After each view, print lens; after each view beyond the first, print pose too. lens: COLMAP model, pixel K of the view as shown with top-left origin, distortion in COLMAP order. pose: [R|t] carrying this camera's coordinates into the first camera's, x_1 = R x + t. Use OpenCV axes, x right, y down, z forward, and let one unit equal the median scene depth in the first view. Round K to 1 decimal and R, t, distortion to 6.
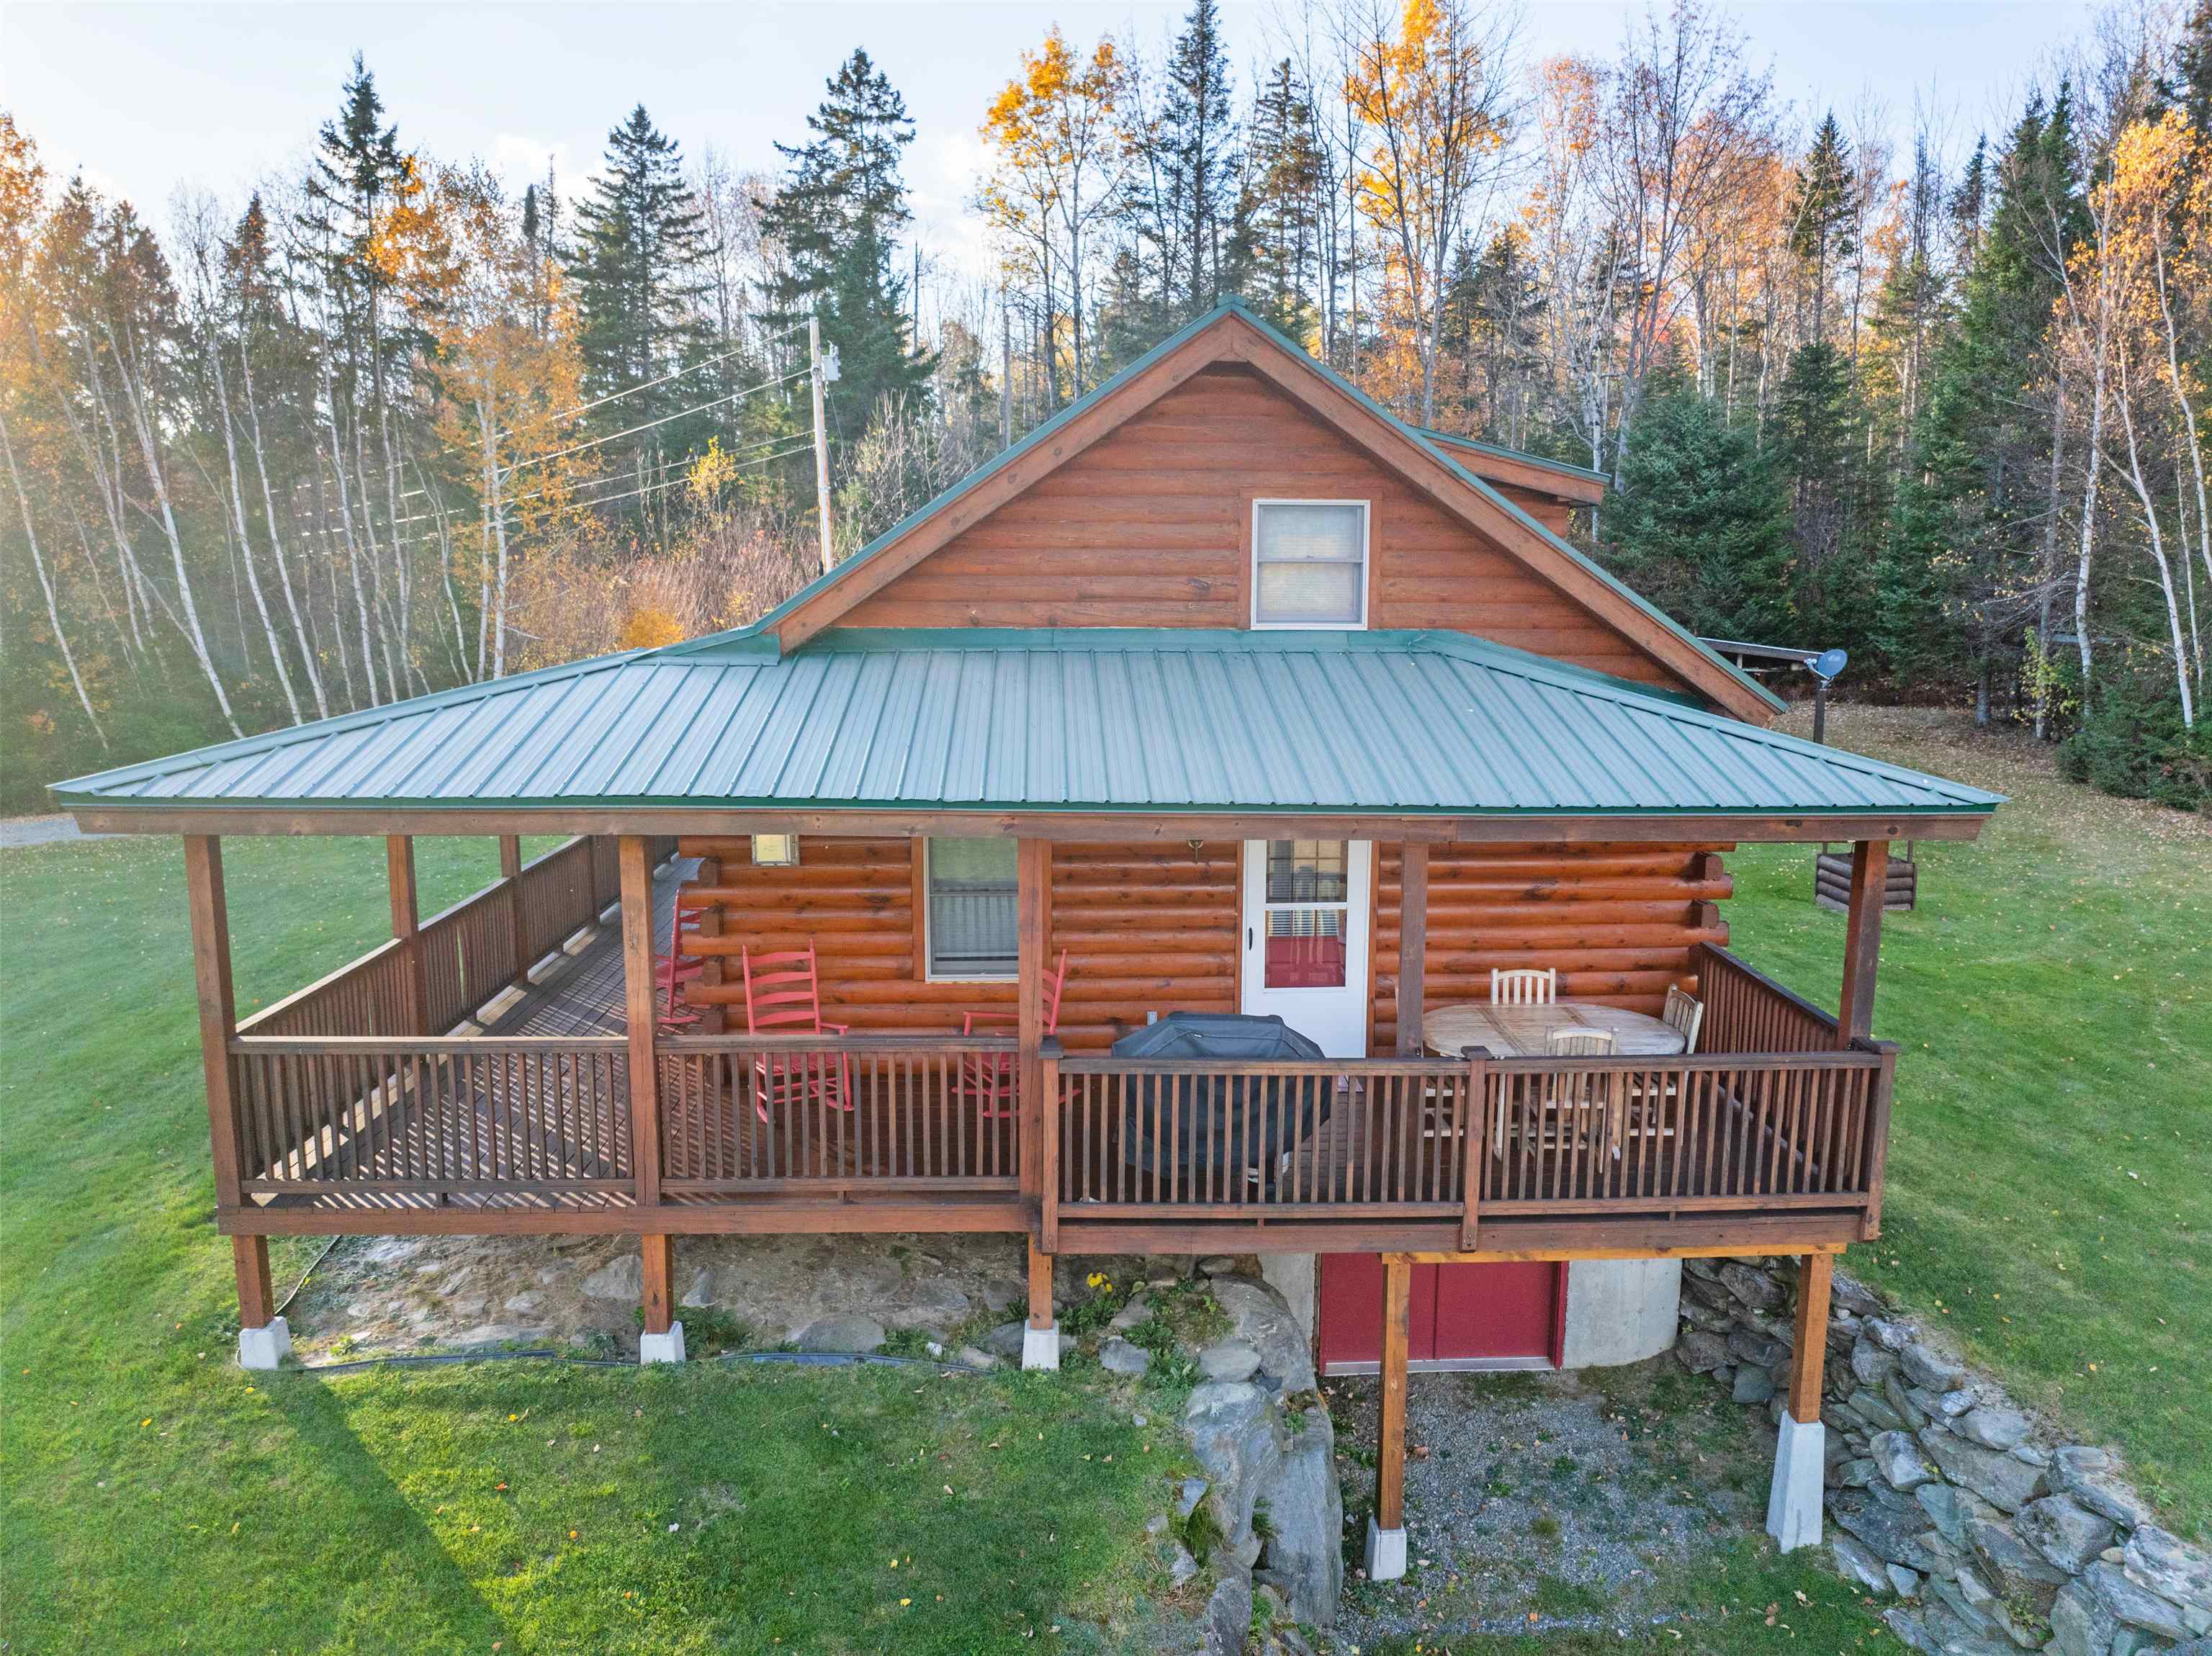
lens RADIAL K [[1548.3, 0, 1114.6], [0, 1548.3, 822.4], [0, 0, 1]] dist [-0.045303, 0.009787]
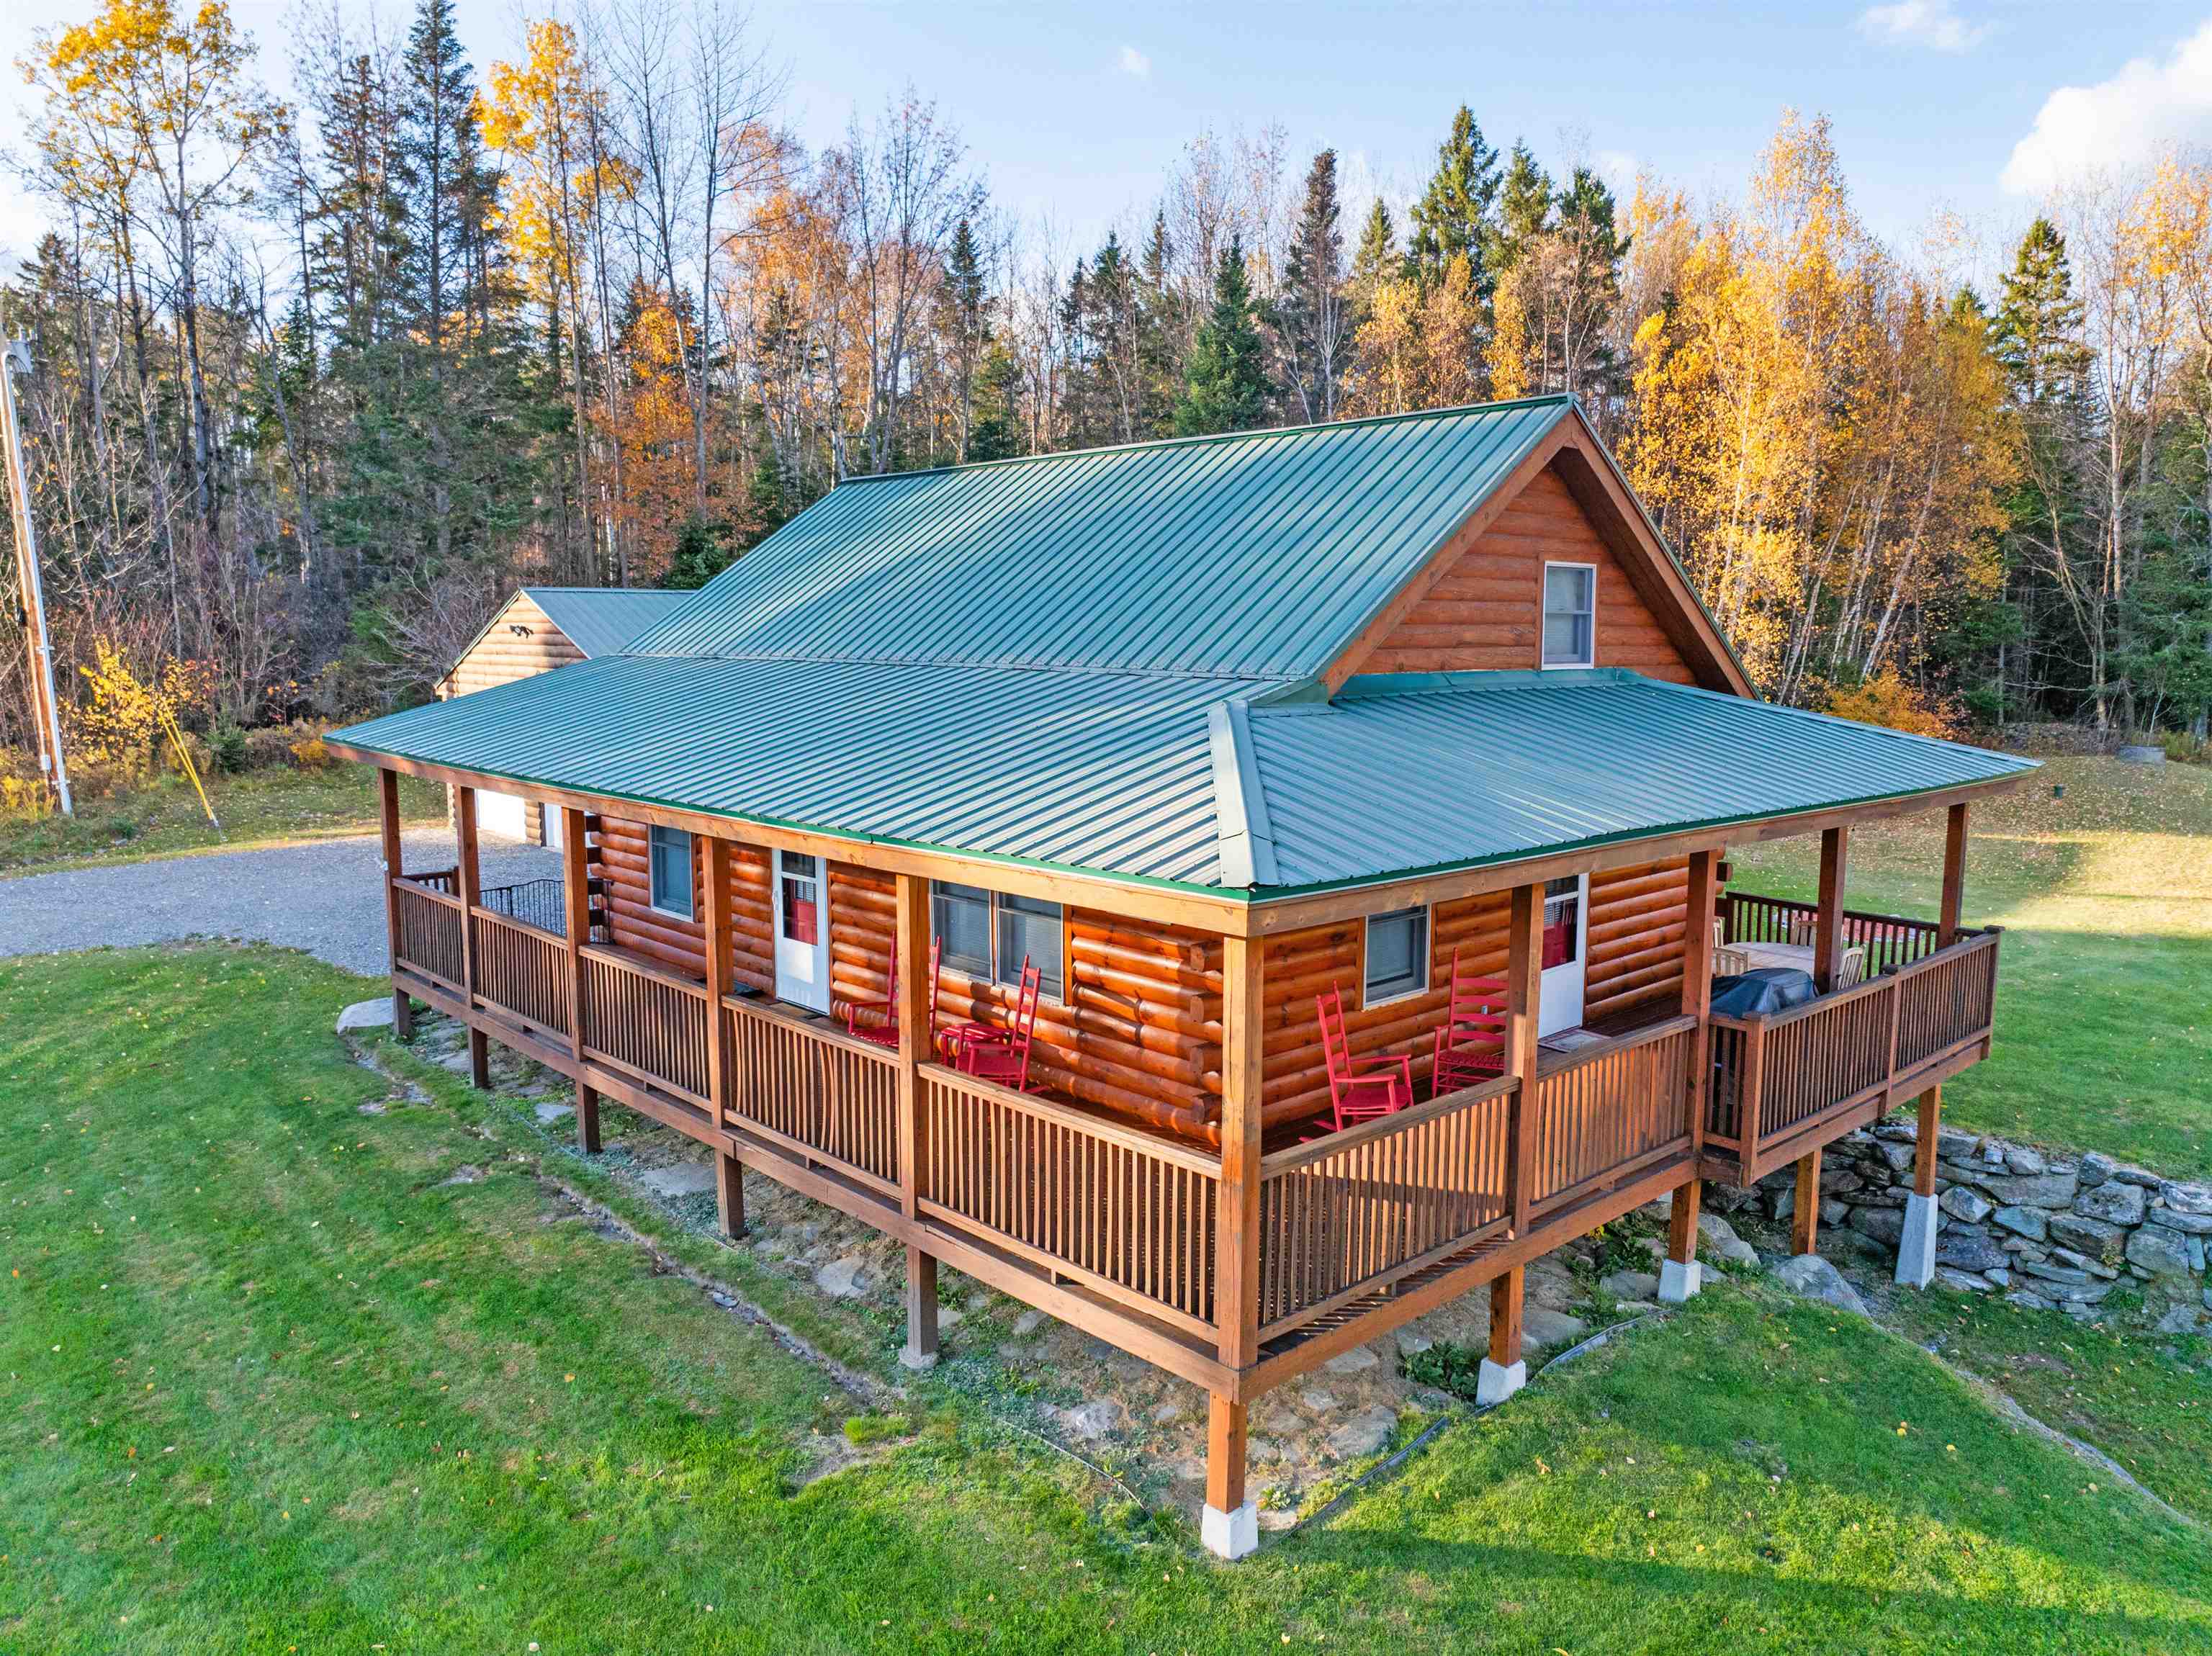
lens RADIAL K [[1548.3, 0, 1113.8], [0, 1548.3, 825.4], [0, 0, 1]] dist [-0.045303, 0.009787]
pose [[0.762462, -0.081440, 0.641887, -0.944073], [0.099982, 0.994961, 0.007473, -0.047788], [-0.639262, 0.058479, 0.766763, 0.308027]]
